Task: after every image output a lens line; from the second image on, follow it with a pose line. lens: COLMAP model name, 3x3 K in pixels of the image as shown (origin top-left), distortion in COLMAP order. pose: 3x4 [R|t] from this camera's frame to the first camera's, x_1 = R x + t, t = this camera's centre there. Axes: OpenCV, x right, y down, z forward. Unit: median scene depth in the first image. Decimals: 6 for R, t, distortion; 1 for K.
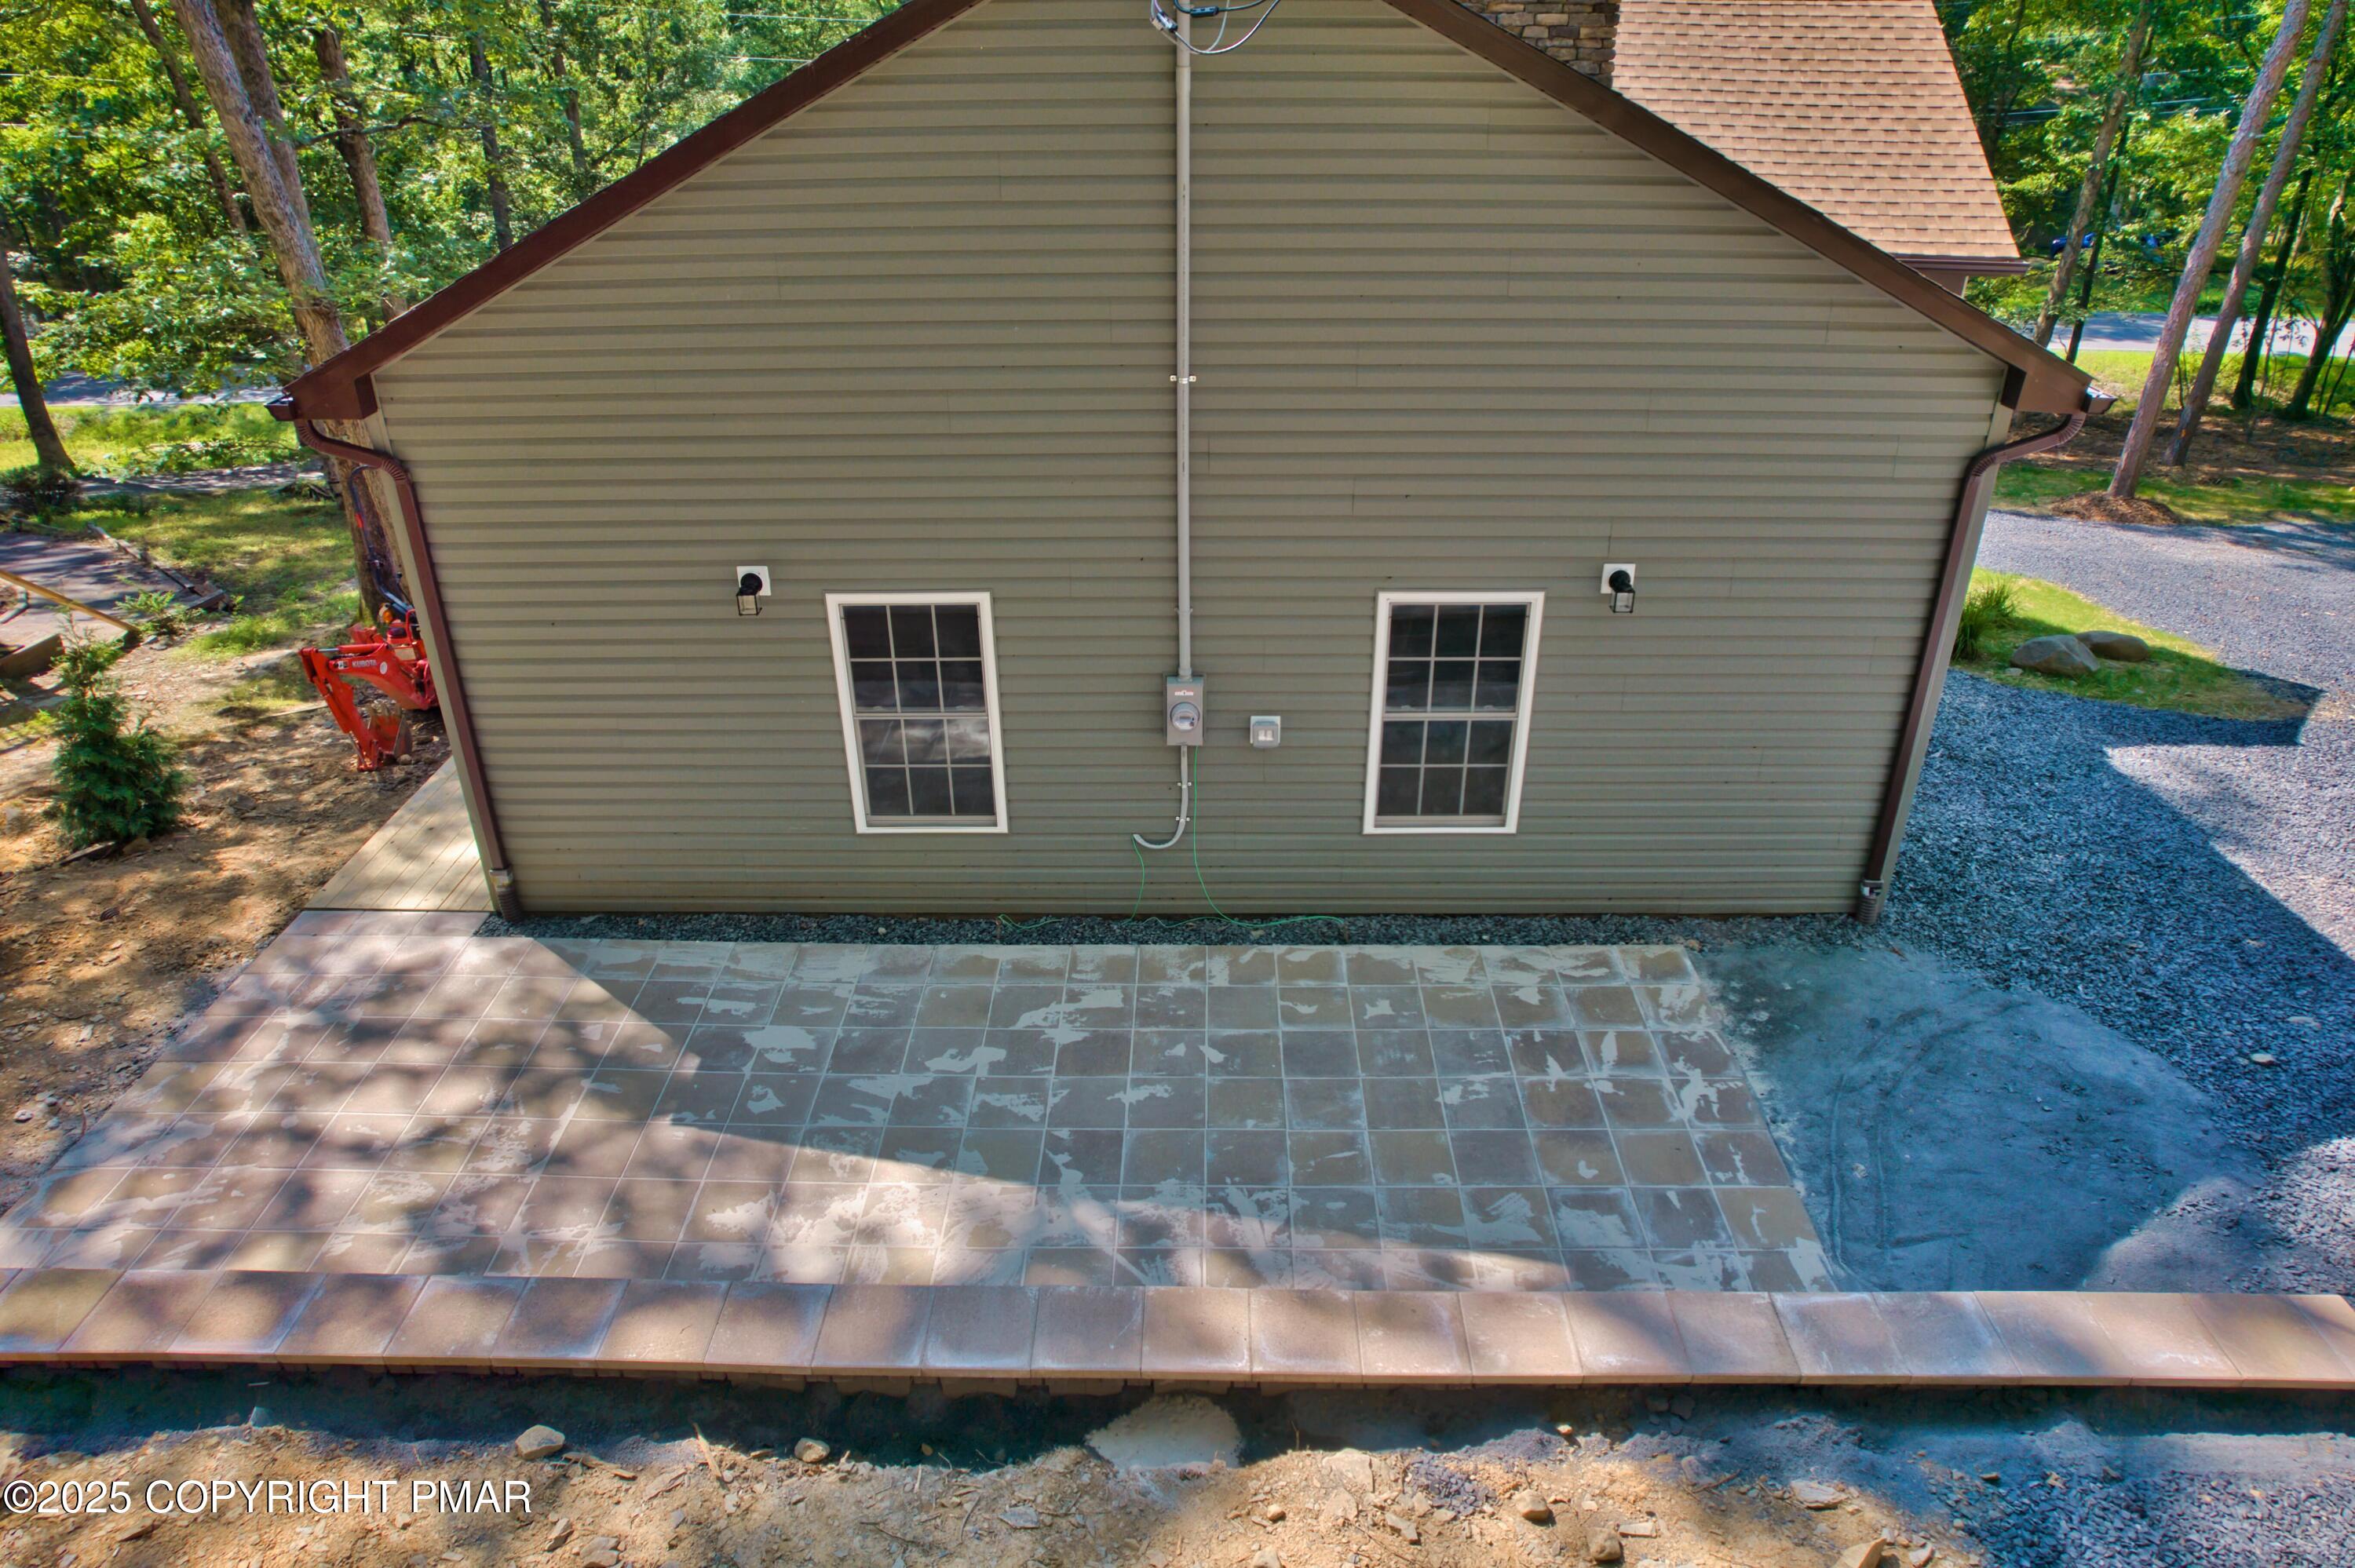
lens RADIAL K [[1491.4, 0, 1175.6], [0, 1491.4, 833.4], [0, 0, 1]] dist [-0.080167, 0.079398]
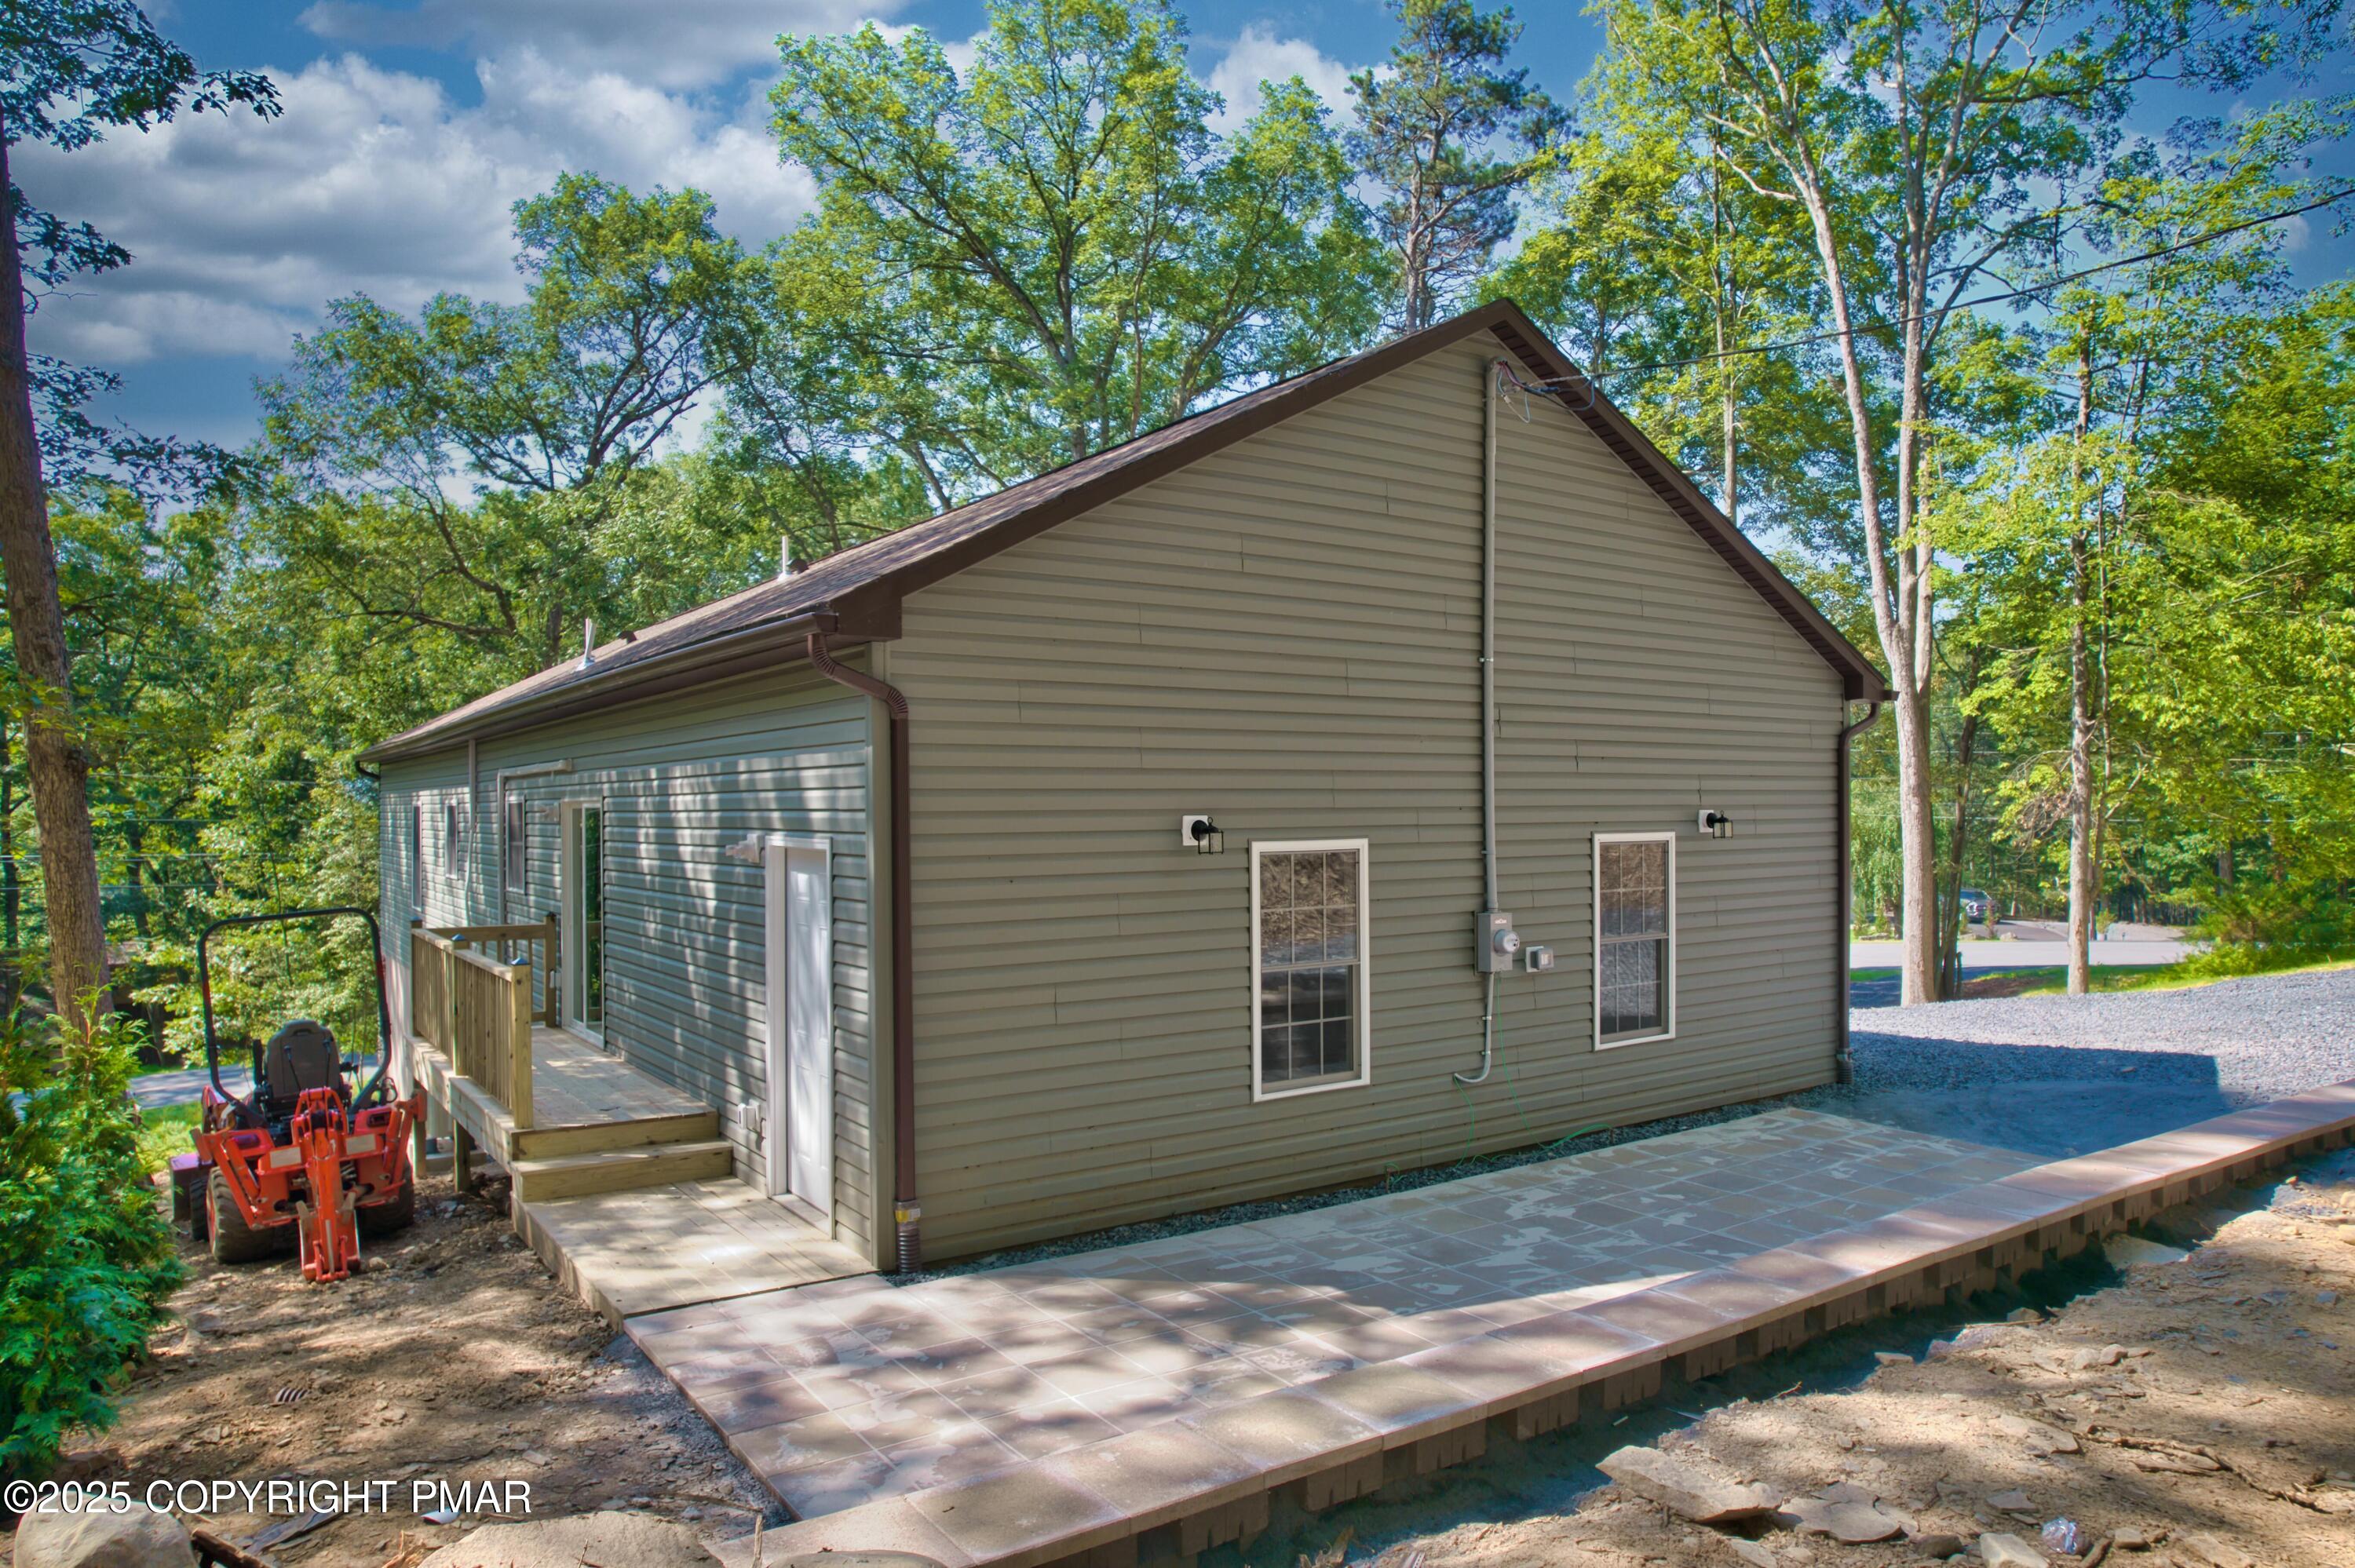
lens RADIAL K [[1517.5, 0, 1185.9], [0, 1517.5, 814.5], [0, 0, 1]] dist [-0.089387, 0.080953]
pose [[0.810590, -0.001692, 0.585612, -0.901319], [0.292345, 0.867646, -0.402151, 0.240172], [-0.507423, 0.497180, 0.703800, 0.255732]]
